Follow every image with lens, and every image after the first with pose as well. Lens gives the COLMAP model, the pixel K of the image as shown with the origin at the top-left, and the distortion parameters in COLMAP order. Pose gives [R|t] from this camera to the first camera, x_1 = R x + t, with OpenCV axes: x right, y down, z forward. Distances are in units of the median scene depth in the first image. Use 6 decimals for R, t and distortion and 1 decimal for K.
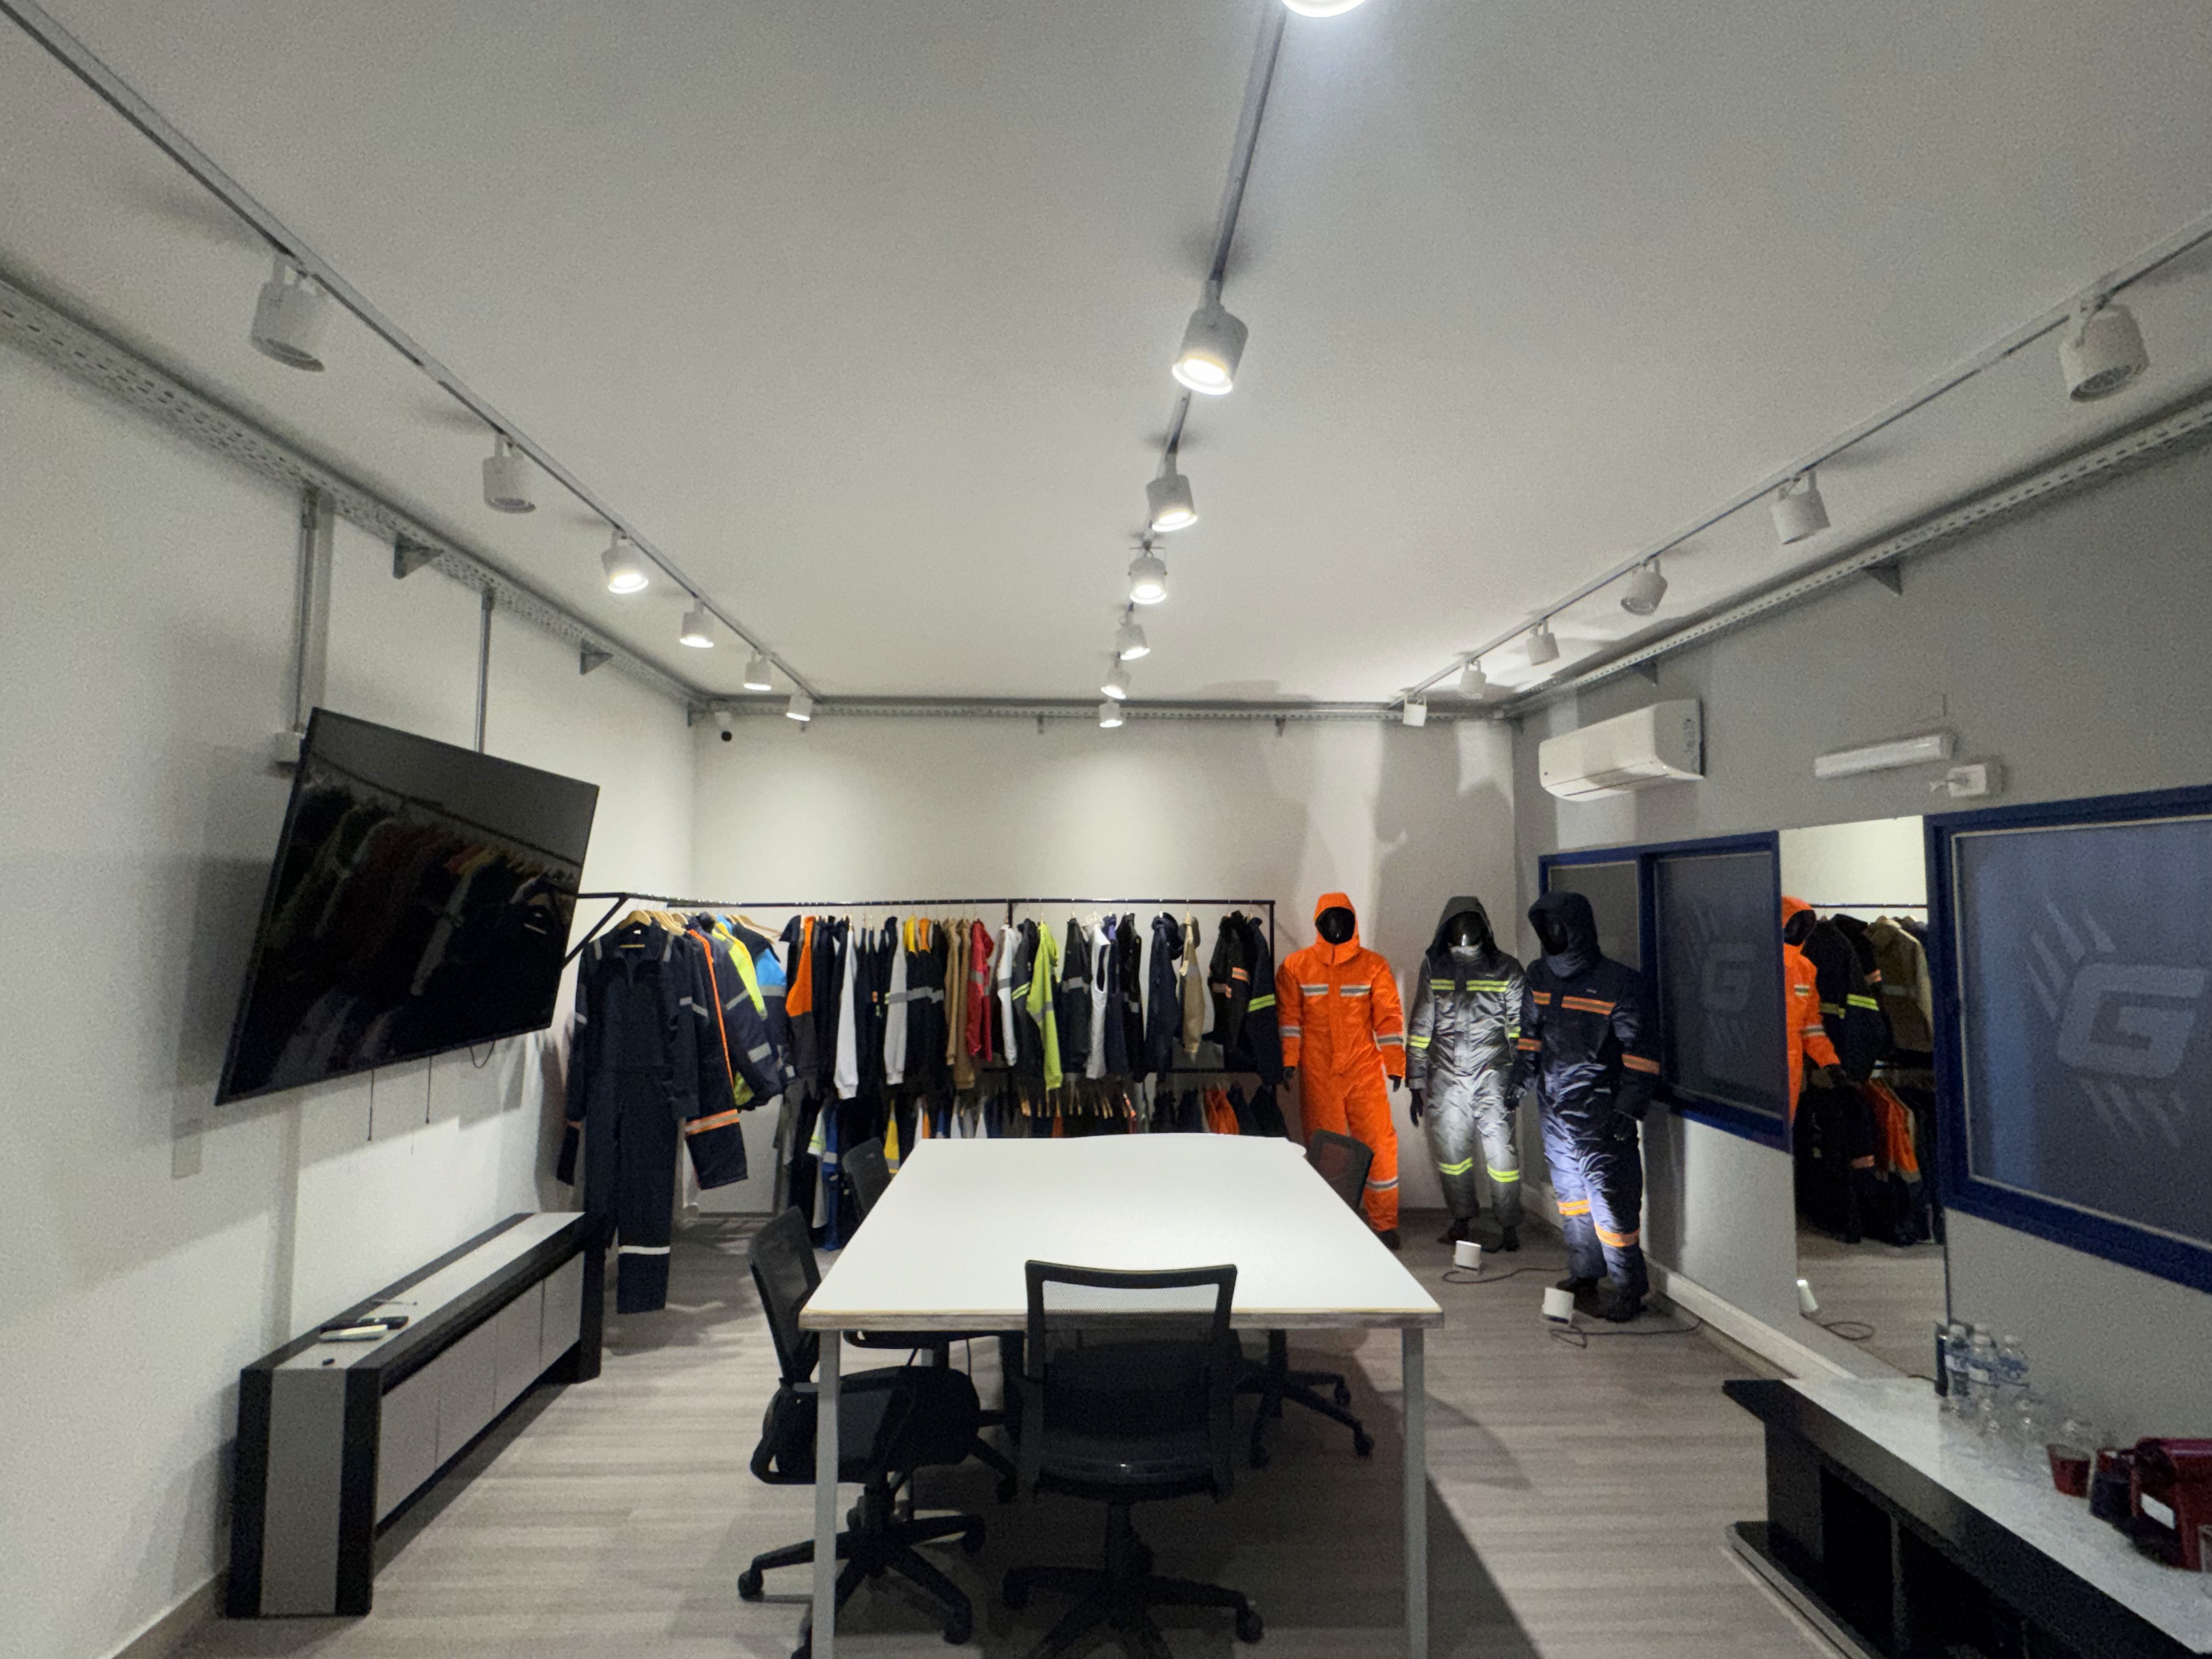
lens RADIAL K [[1090.2, 0, 1106.0], [0, 1090.2, 823.8], [0, 0, 1]] dist [0.001799, -0.000002]
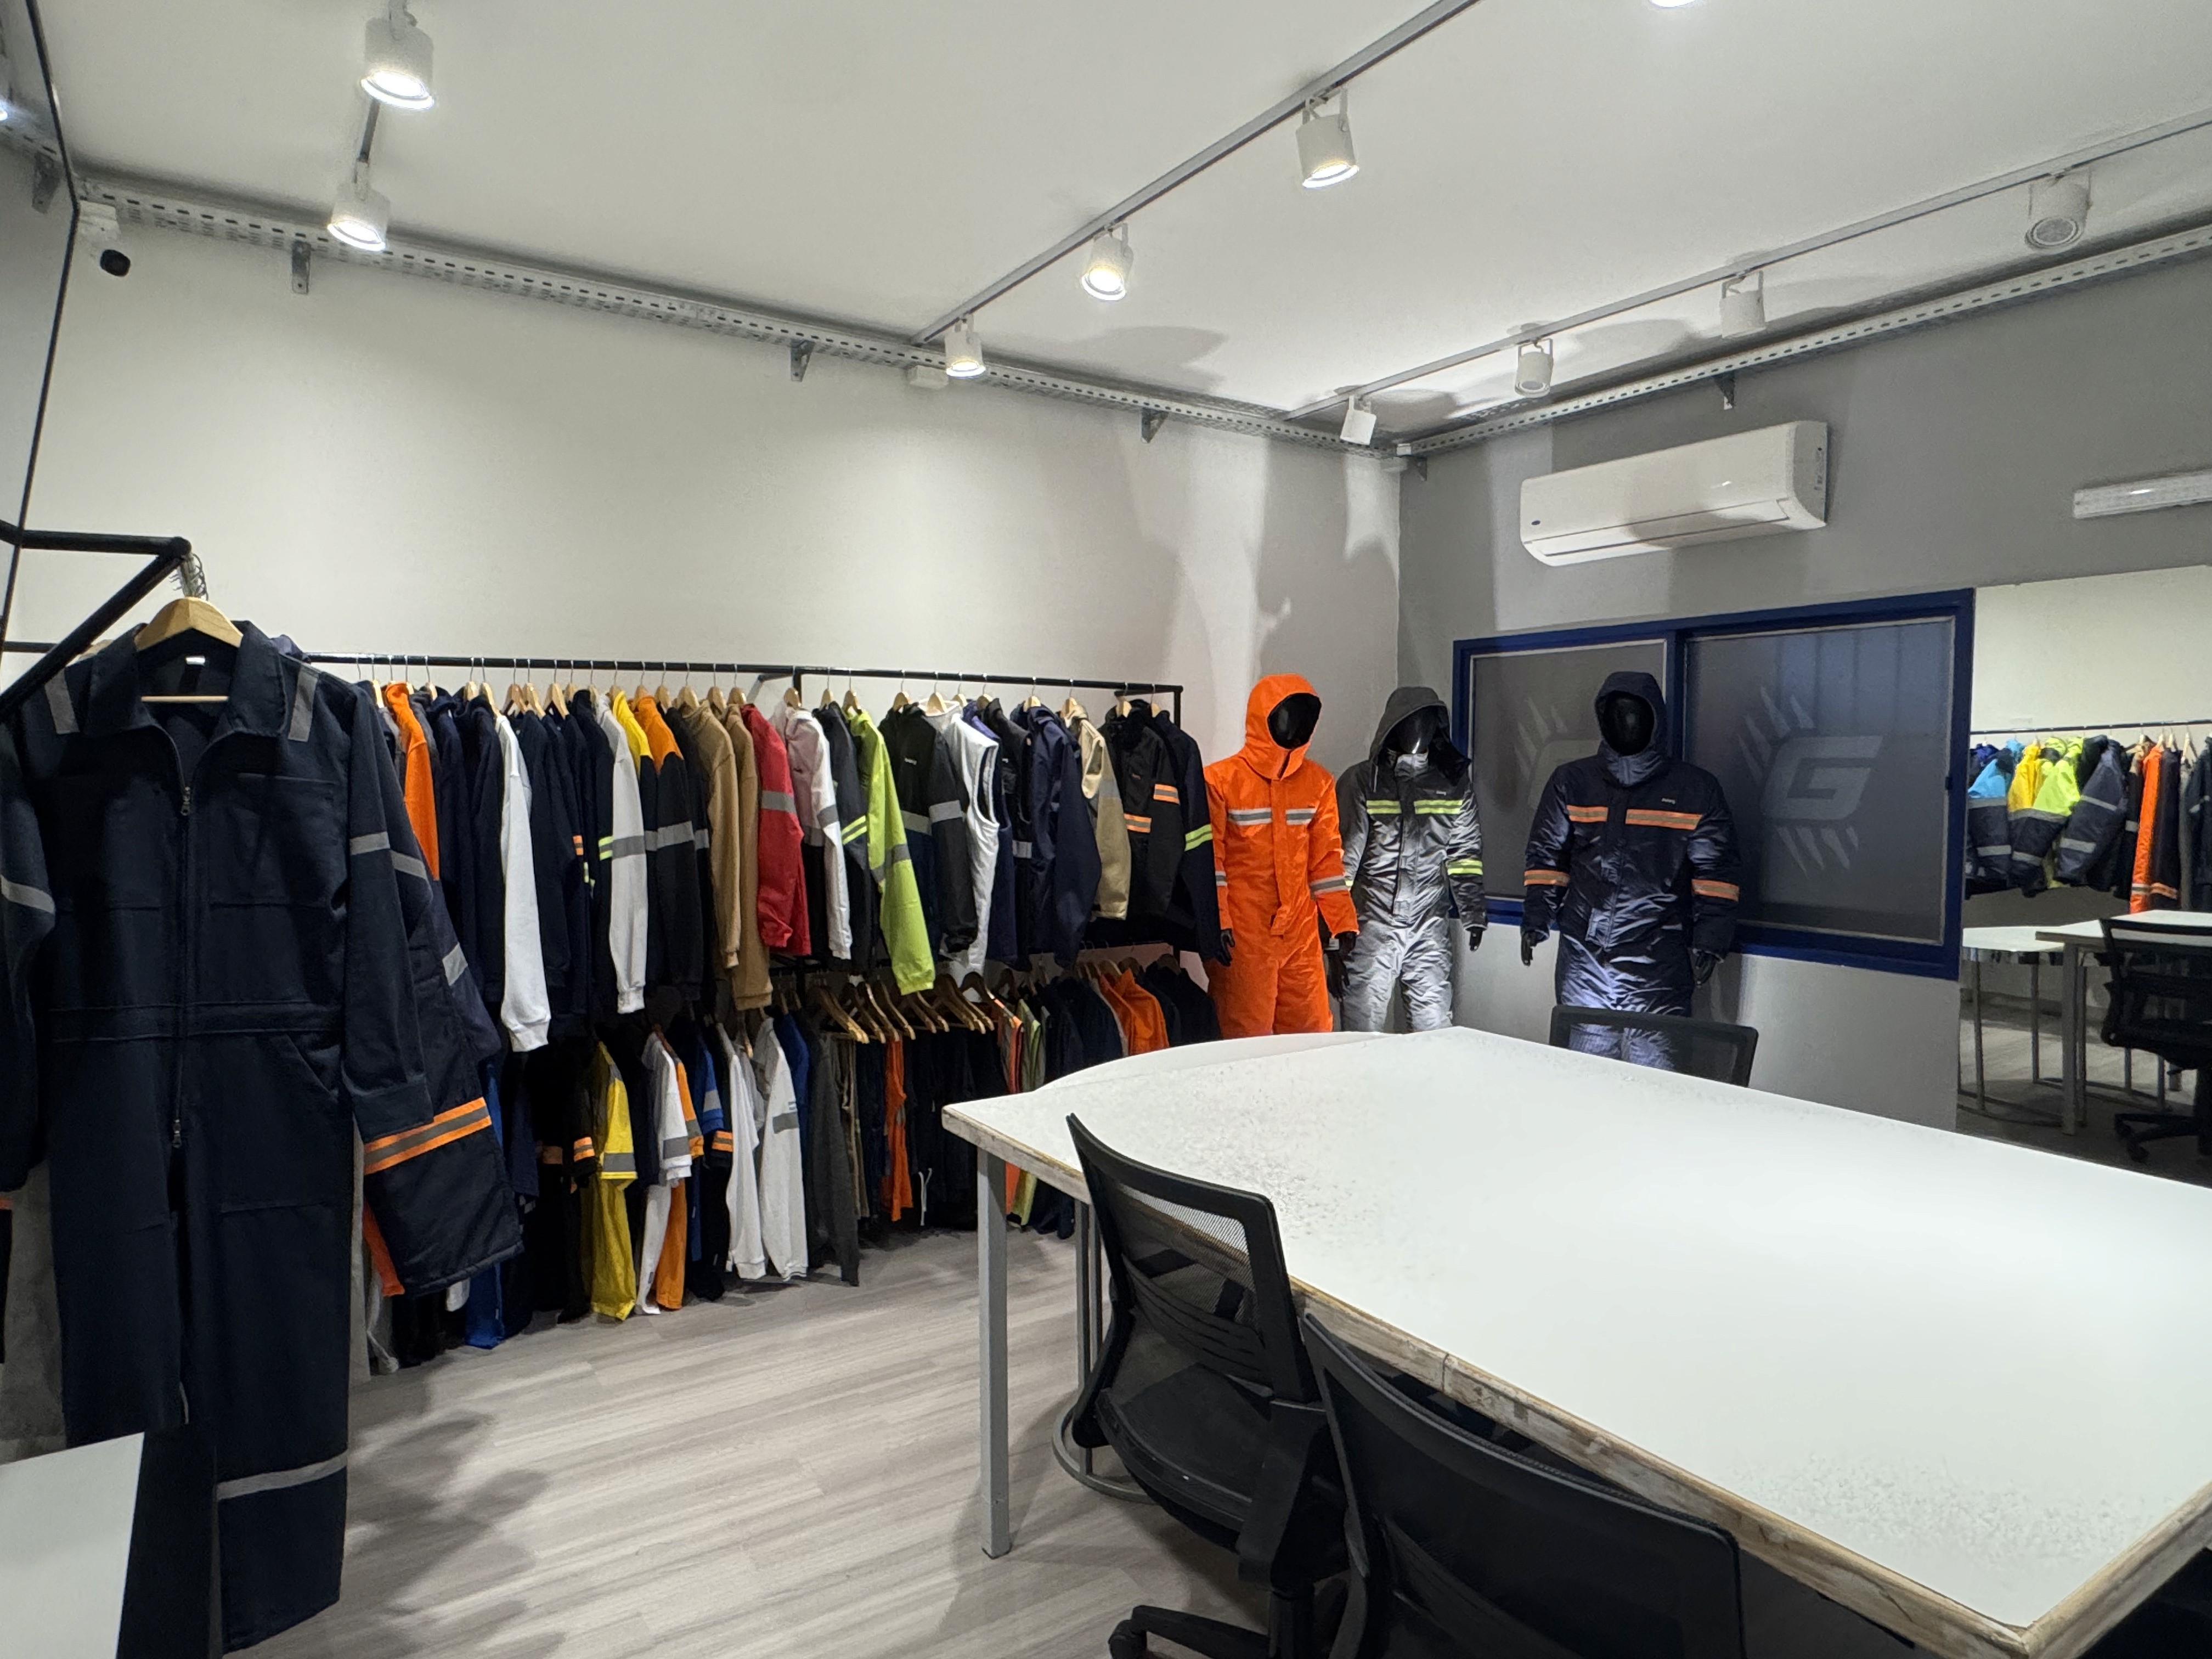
lens RADIAL K [[1293.8, 0, 1107.7], [0, 1293.8, 829.3], [0, 0, 1]] dist [-0.005913, -0.000553]
pose [[0.850233, -0.023843, 0.525867, -0.316818], [-0.041330, 0.992866, 0.111840, 0.075216], [-0.524782, -0.116824, 0.843182, 0.374518]]
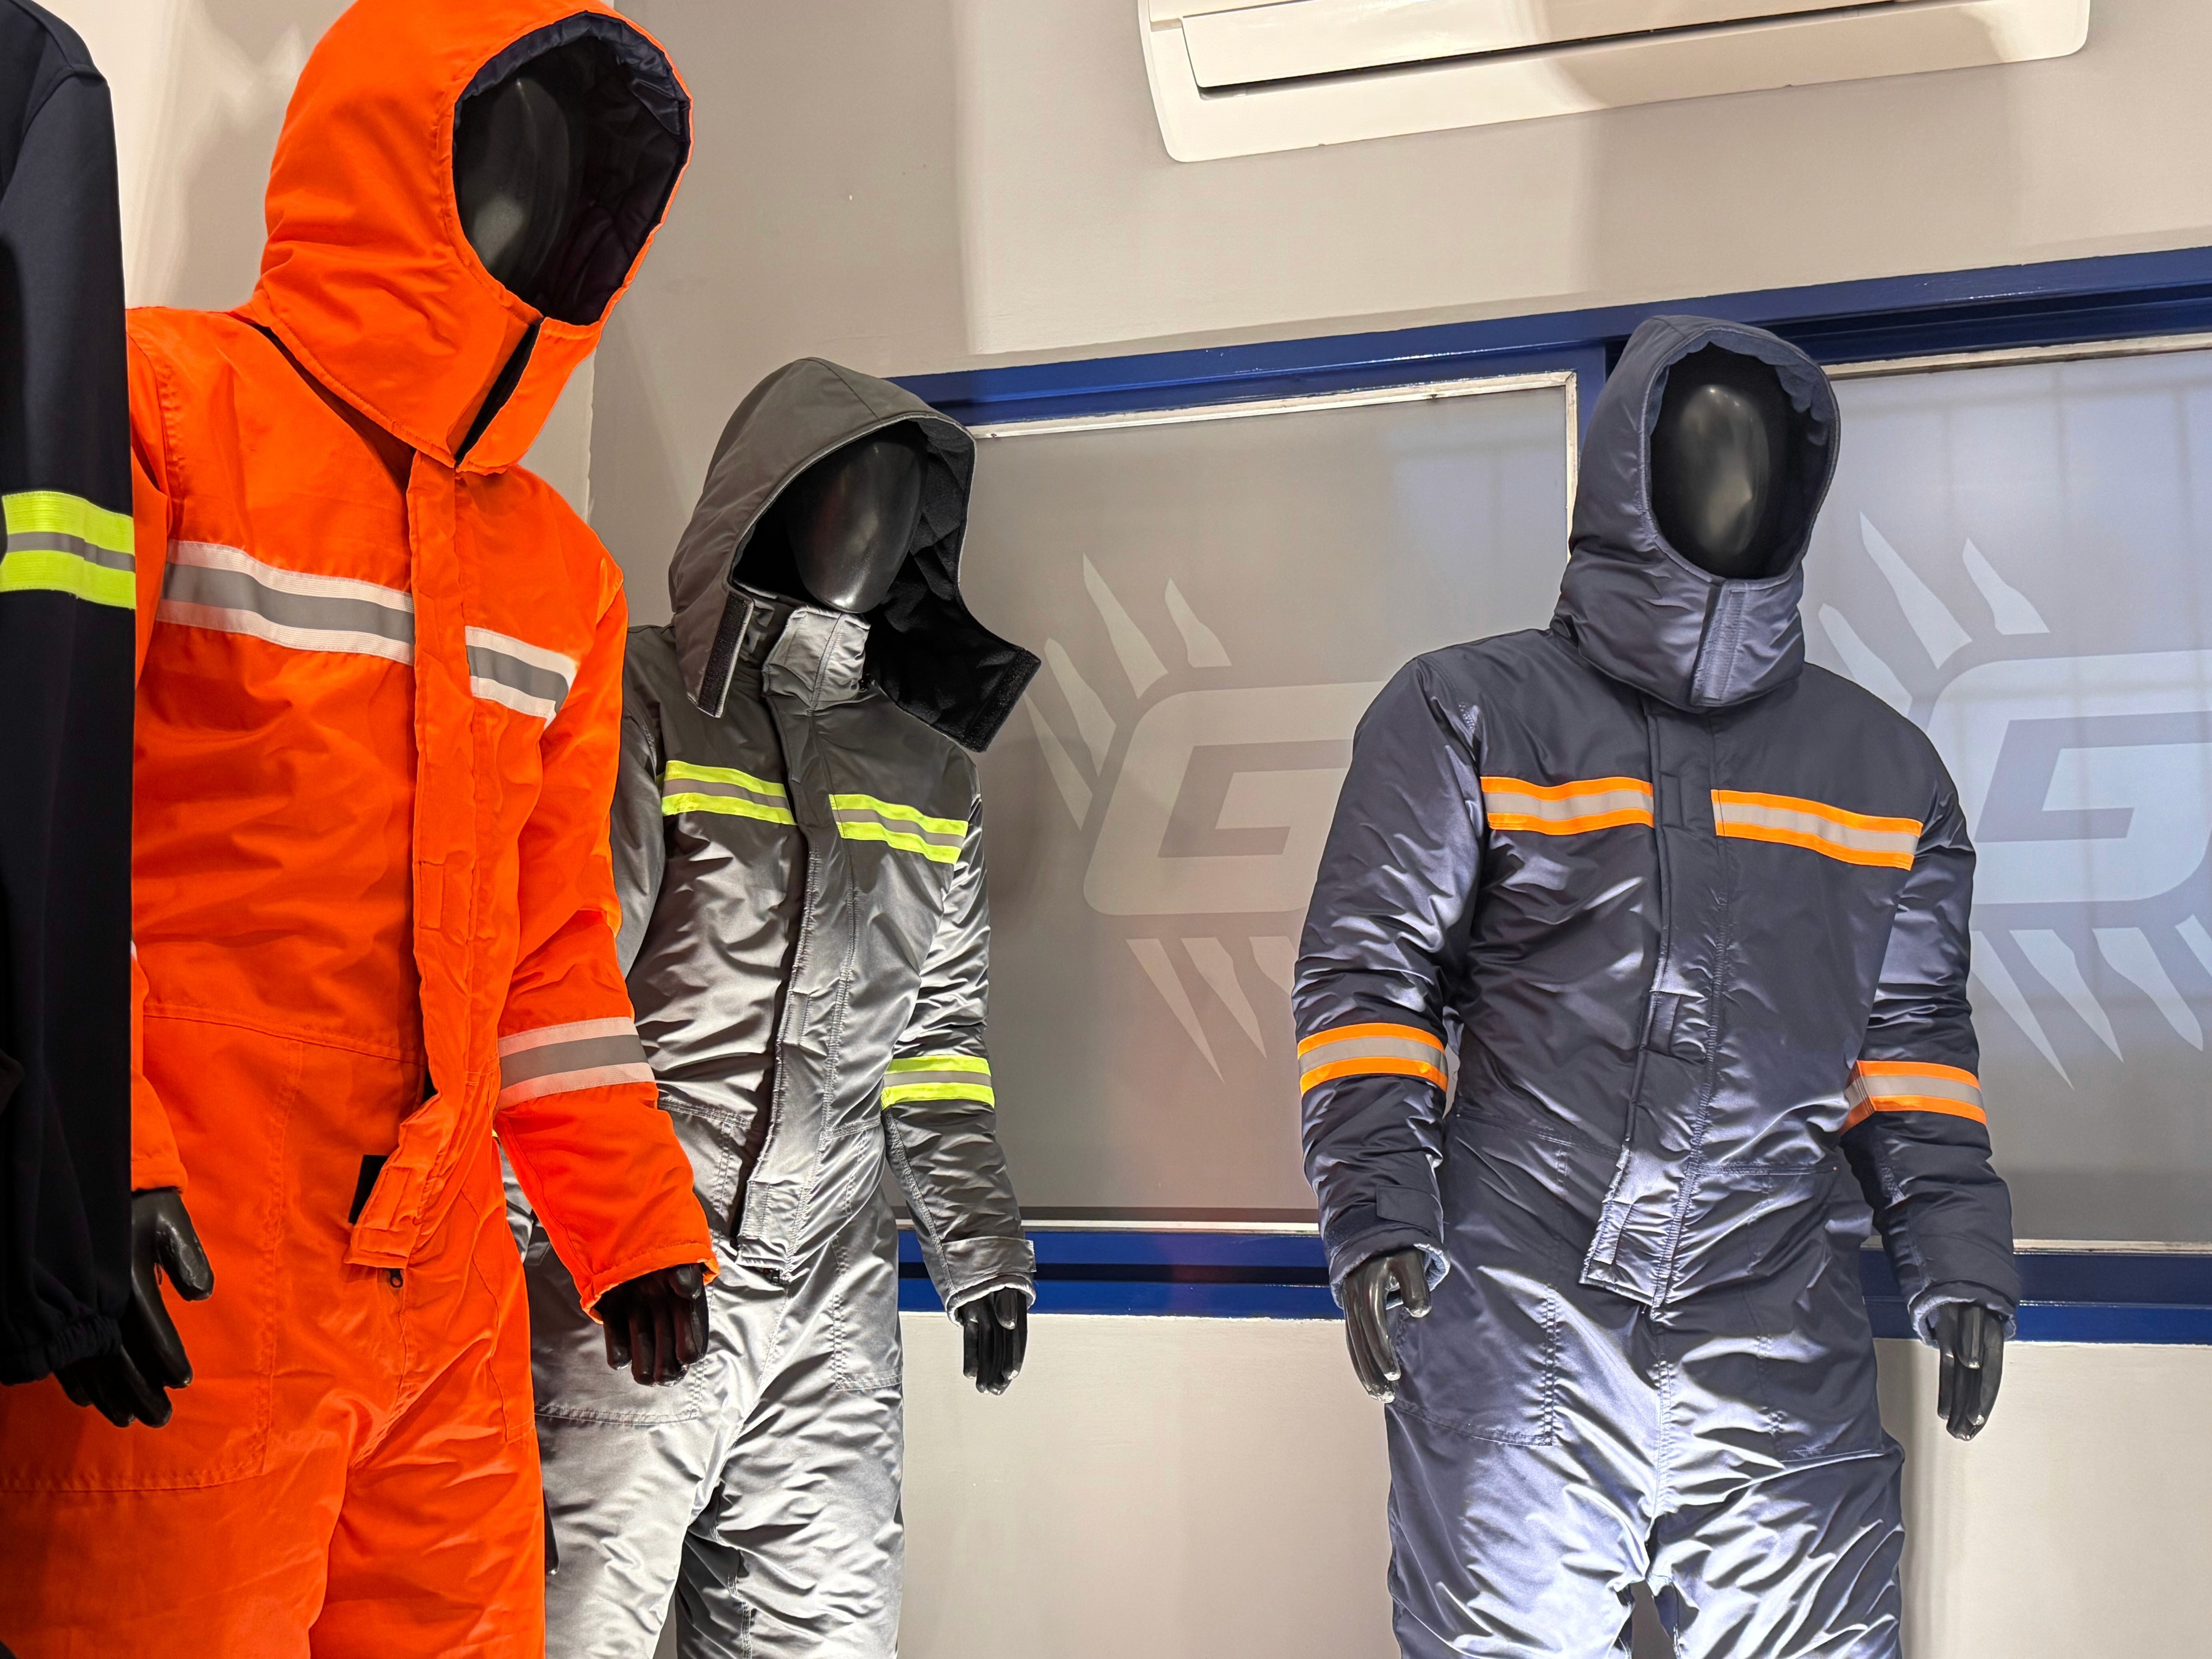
lens RADIAL K [[2244.0, 0, 1112.0], [0, 2244.0, 847.2], [0, 0, 1]] dist [0.105324, 0.000000]
pose [[0.312221, 0.185180, 0.931787, -0.020427], [-0.087428, 0.982257, -0.165915, 0.220285], [-0.945978, -0.029662, 0.322871, 0.845485]]
